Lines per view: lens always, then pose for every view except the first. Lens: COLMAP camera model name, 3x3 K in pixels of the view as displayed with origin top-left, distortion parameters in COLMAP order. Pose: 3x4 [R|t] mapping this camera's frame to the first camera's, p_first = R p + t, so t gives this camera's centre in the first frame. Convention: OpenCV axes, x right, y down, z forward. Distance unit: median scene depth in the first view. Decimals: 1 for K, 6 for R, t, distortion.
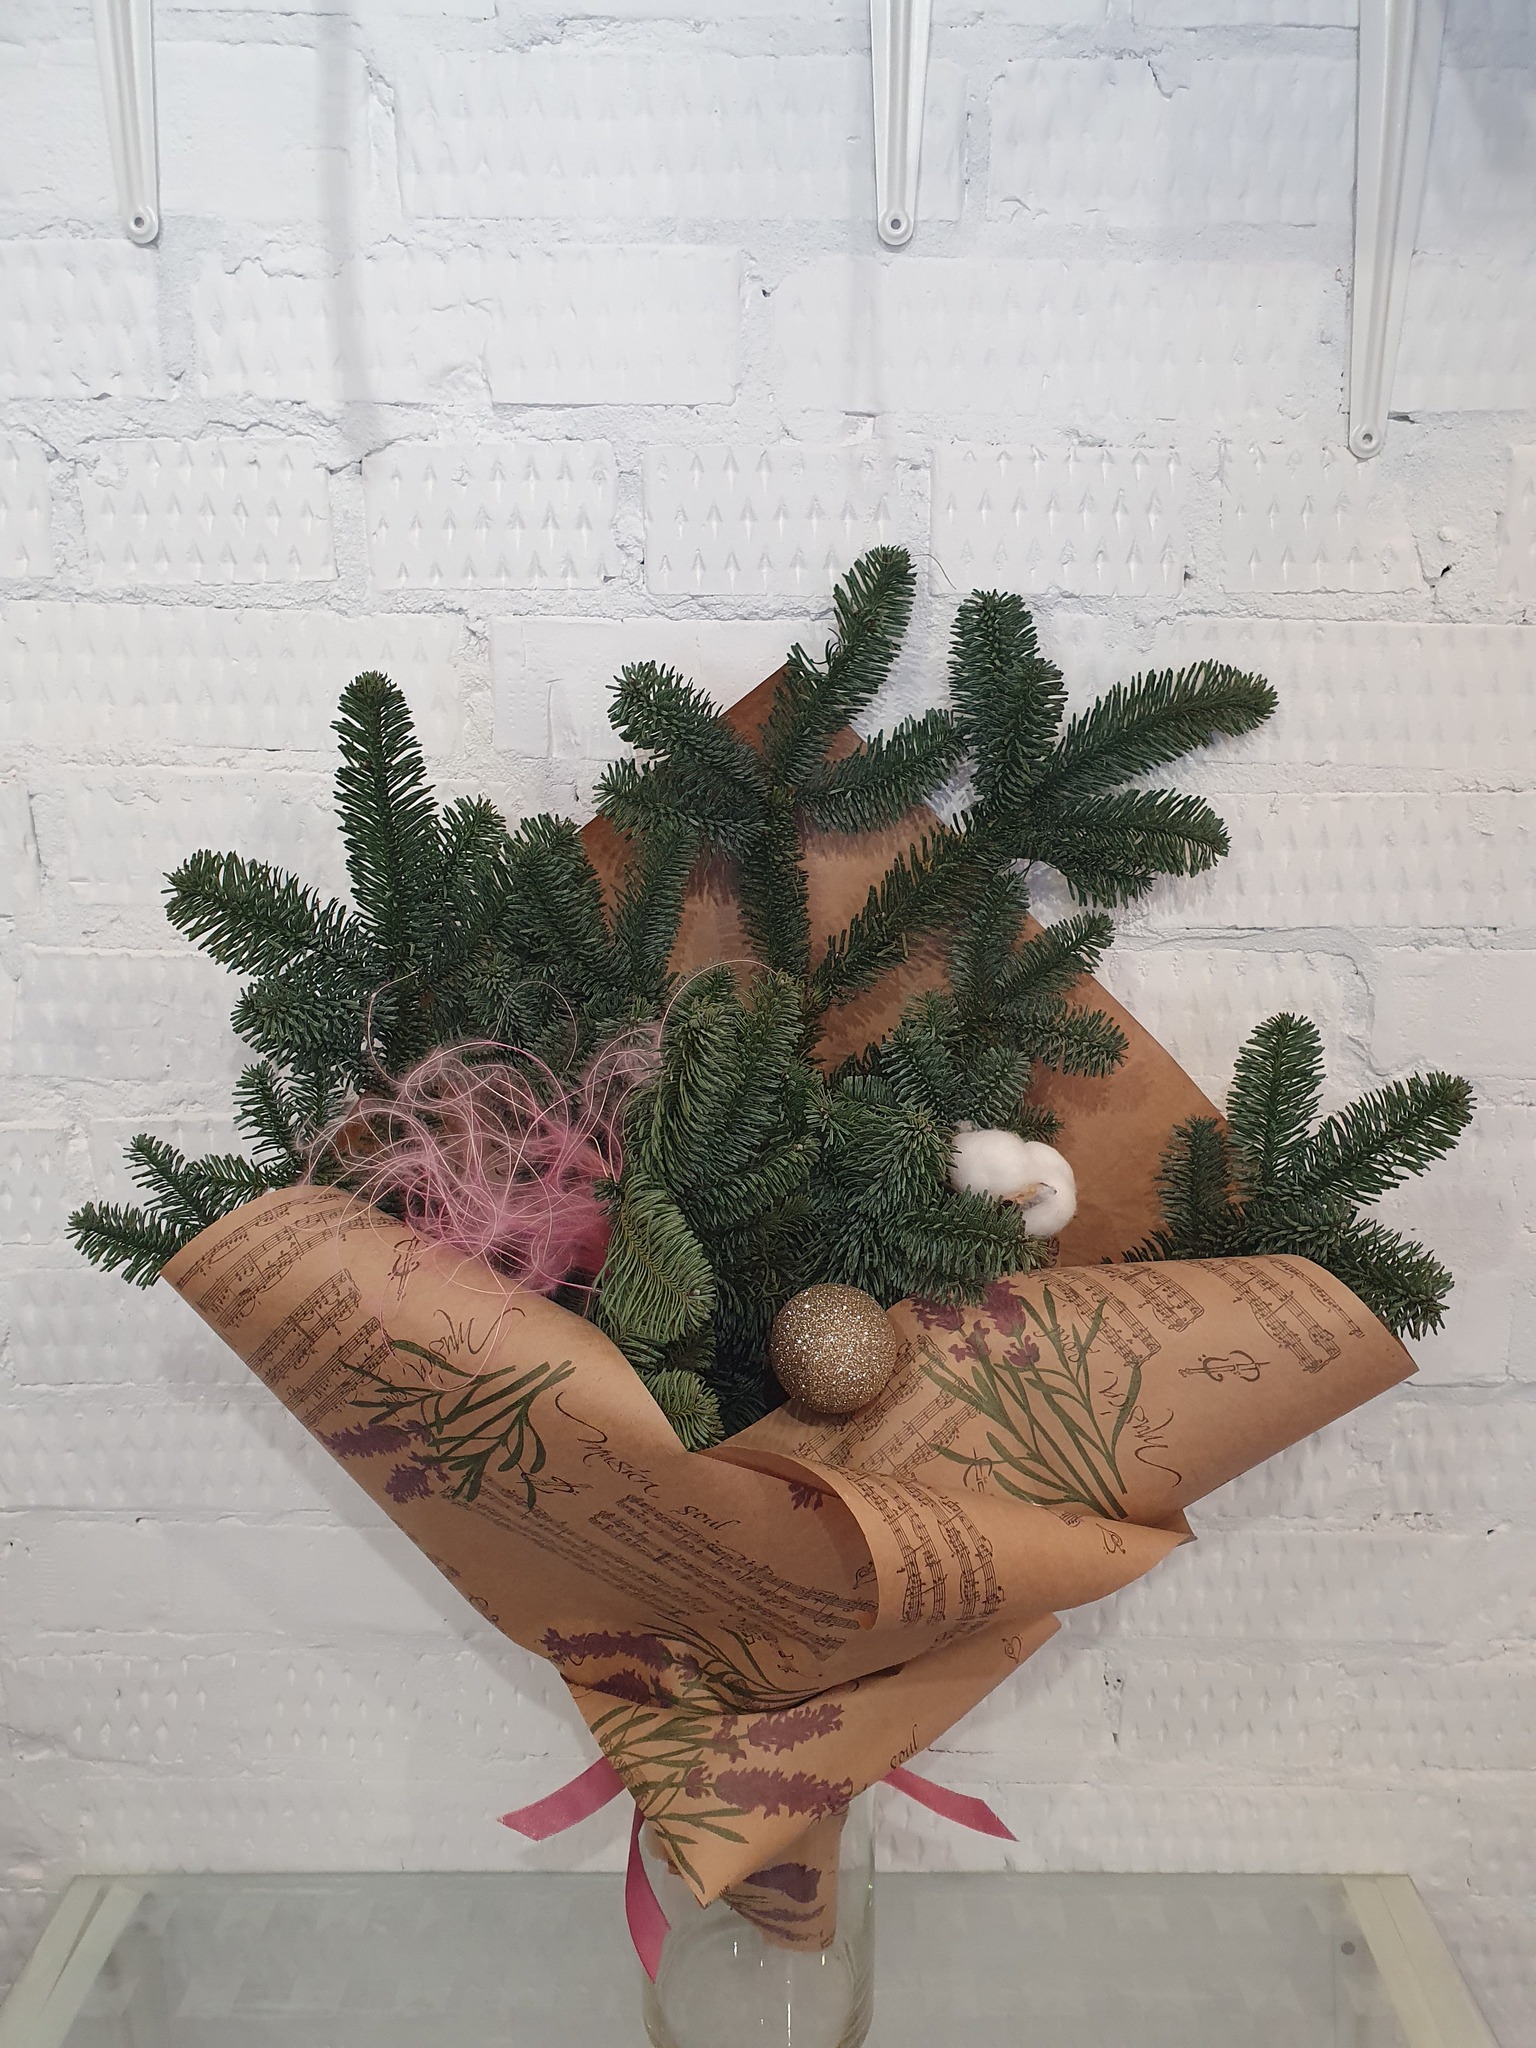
lens RADIAL K [[1610.9, 0, 770.9], [0, 1610.9, 1063.9], [0, 0, 1]] dist [-0.013189, 0.035901]
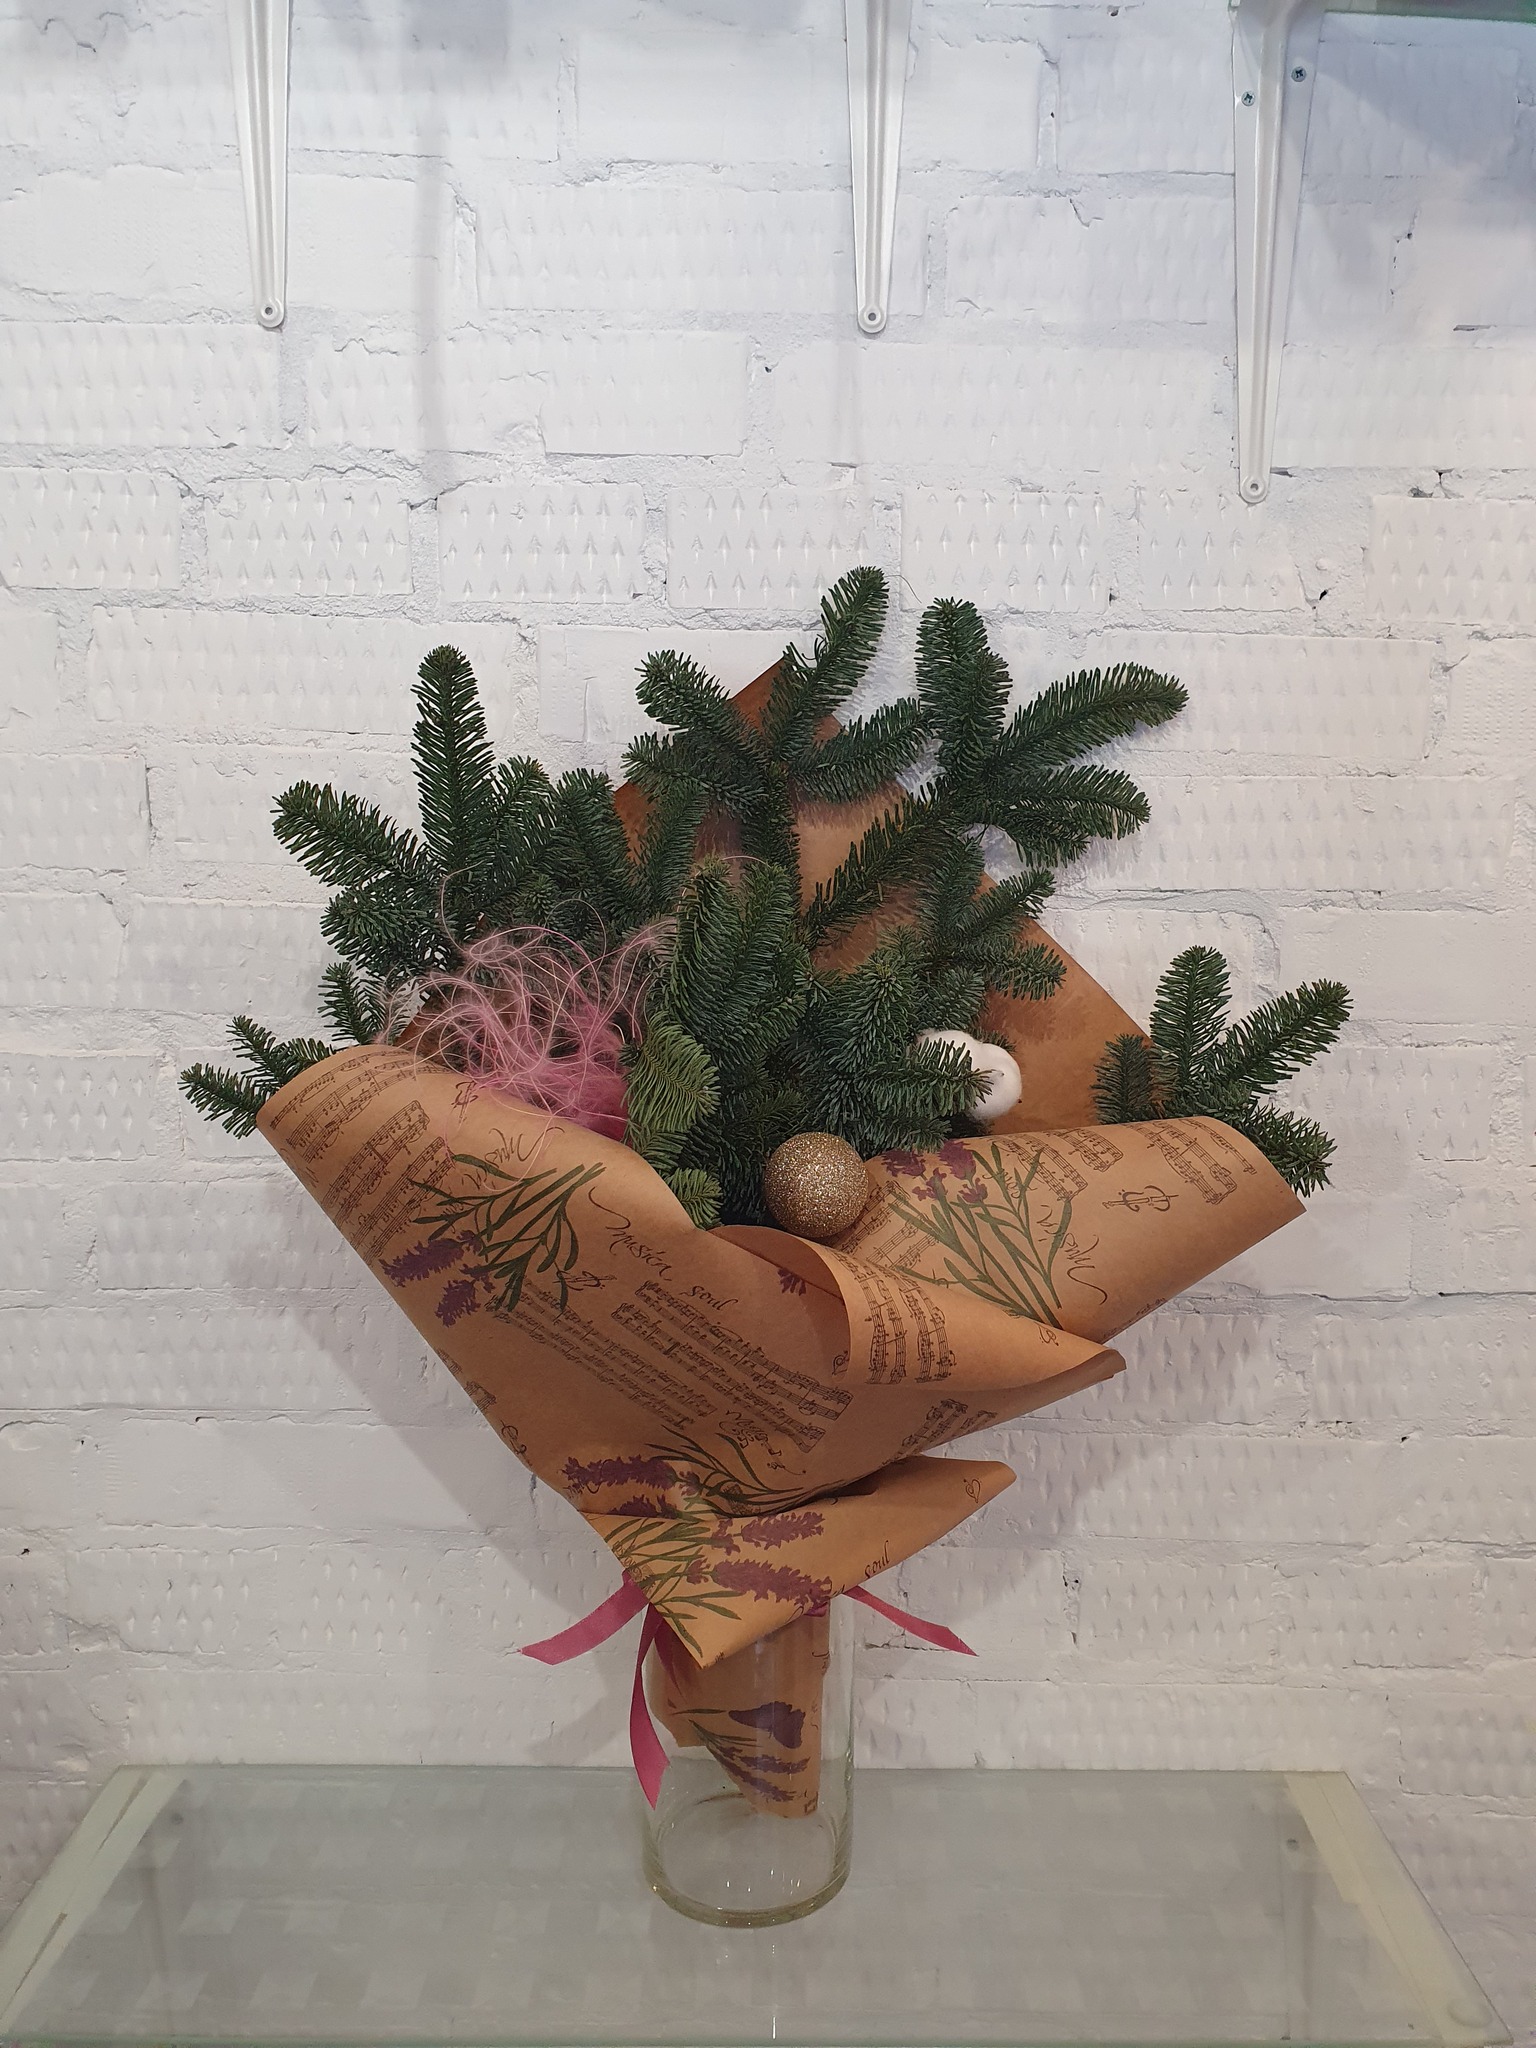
lens RADIAL K [[1610.9, 0, 776.0], [0, 1610.9, 1044.4], [0, 0, 1]] dist [-0.013189, 0.035901]
pose [[0.999952, 0.008969, 0.003934, 0.002704], [-0.008449, 0.993143, -0.116602, 0.179267], [-0.004953, 0.116564, 0.993171, -0.170670]]
